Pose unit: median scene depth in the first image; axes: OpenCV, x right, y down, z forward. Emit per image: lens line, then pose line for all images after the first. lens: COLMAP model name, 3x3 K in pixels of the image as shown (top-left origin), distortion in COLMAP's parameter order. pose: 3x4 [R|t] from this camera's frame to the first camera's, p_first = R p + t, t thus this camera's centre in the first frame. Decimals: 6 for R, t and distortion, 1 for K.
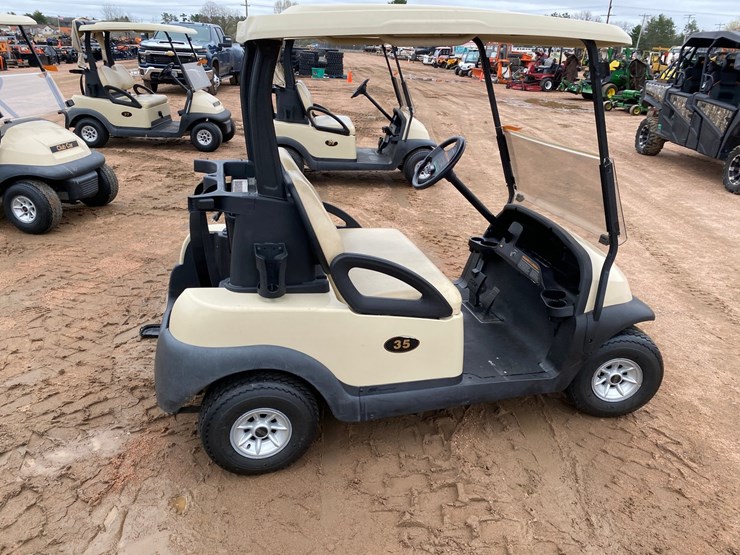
lens RADIAL K [[562.9, 0, 374.0], [0, 562.9, 284.4], [0, 0, 1]] dist [0.030116, -0.029328]
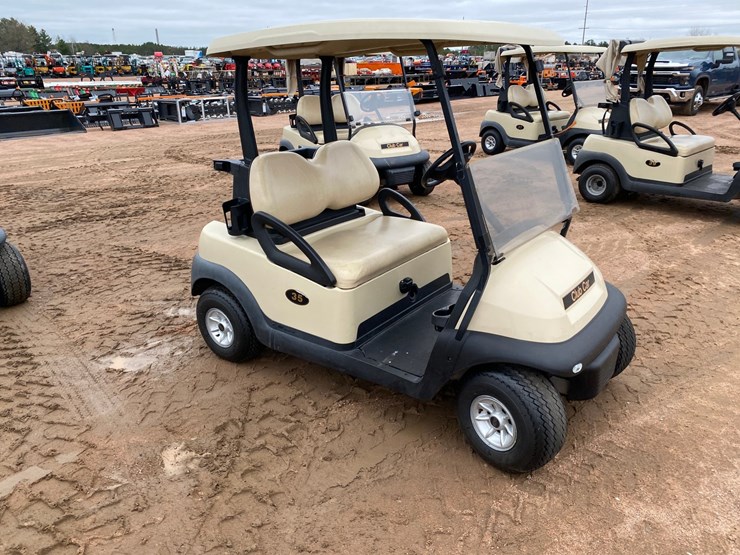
lens RADIAL K [[562.9, 0, 372.6], [0, 562.9, 281.8], [0, 0, 1]] dist [0.030116, -0.029328]
pose [[0.628639, 0.238908, -0.740092, 0.355040], [-0.268063, 0.959891, 0.082166, -0.023811], [0.730038, 0.146739, 0.667467, 0.099092]]
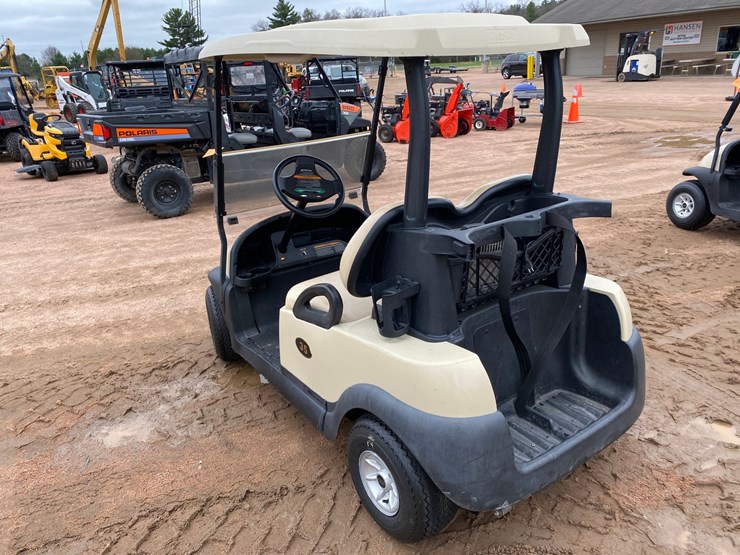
lens RADIAL K [[562.9, 0, 375.1], [0, 562.9, 283.8], [0, 0, 1]] dist [0.030116, -0.029328]
pose [[-0.372708, -0.355596, 0.857111, -0.325146], [0.395473, 0.774712, 0.493379, -0.211849], [-0.839458, 0.522851, -0.148113, 0.474285]]
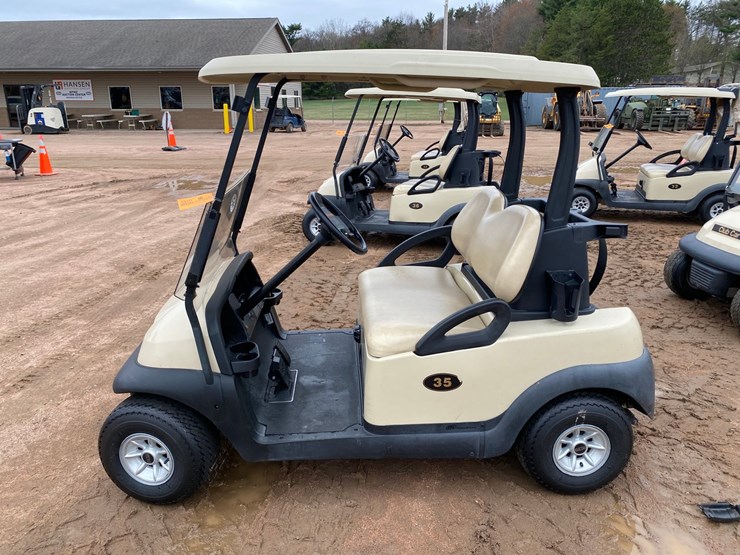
lens RADIAL K [[562.9, 0, 374.5], [0, 562.9, 274.1], [0, 0, 1]] dist [0.030116, -0.029328]
pose [[-0.981046, -0.094341, 0.169257, -0.035528], [0.036418, 0.768147, 0.639237, -0.286755], [-0.190320, 0.633285, -0.750152, 0.694087]]
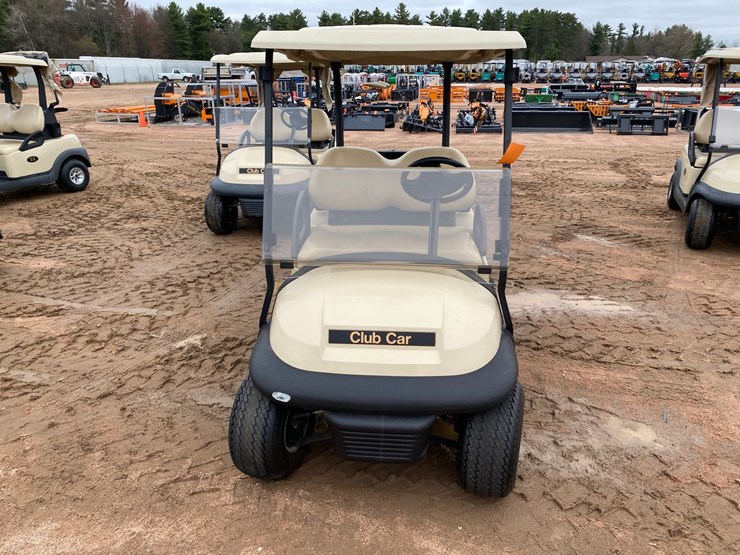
lens RADIAL K [[562.9, 0, 373.7], [0, 562.9, 281.1], [0, 0, 1]] dist [0.030116, -0.029328]
pose [[-0.304298, 0.295395, -0.905618, 0.441419], [-0.381350, 0.833418, 0.399983, -0.173968], [0.872911, 0.467072, -0.140959, 0.469499]]
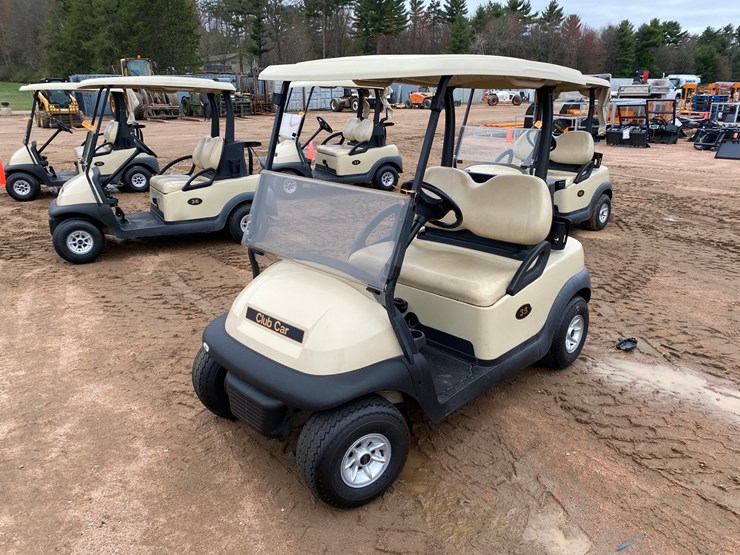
lens RADIAL K [[562.9, 0, 362.6], [0, 562.9, 281.4], [0, 0, 1]] dist [0.030116, -0.029328]
pose [[-0.855404, 0.130511, -0.501250, 0.296955], [-0.230064, 0.771299, 0.593438, -0.275007], [0.464064, 0.622948, -0.629746, 0.682510]]
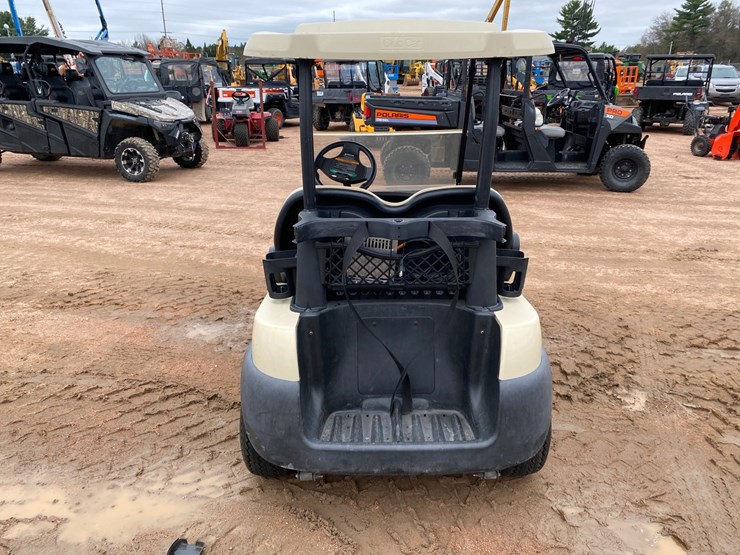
lens RADIAL K [[562.9, 0, 377.3], [0, 562.9, 284.1], [0, 0, 1]] dist [0.030116, -0.029328]
pose [[0.238068, -0.385160, 0.891614, -0.371804], [0.388486, 0.879136, 0.276041, -0.122399], [-0.890170, 0.280663, 0.358924, 0.264056]]
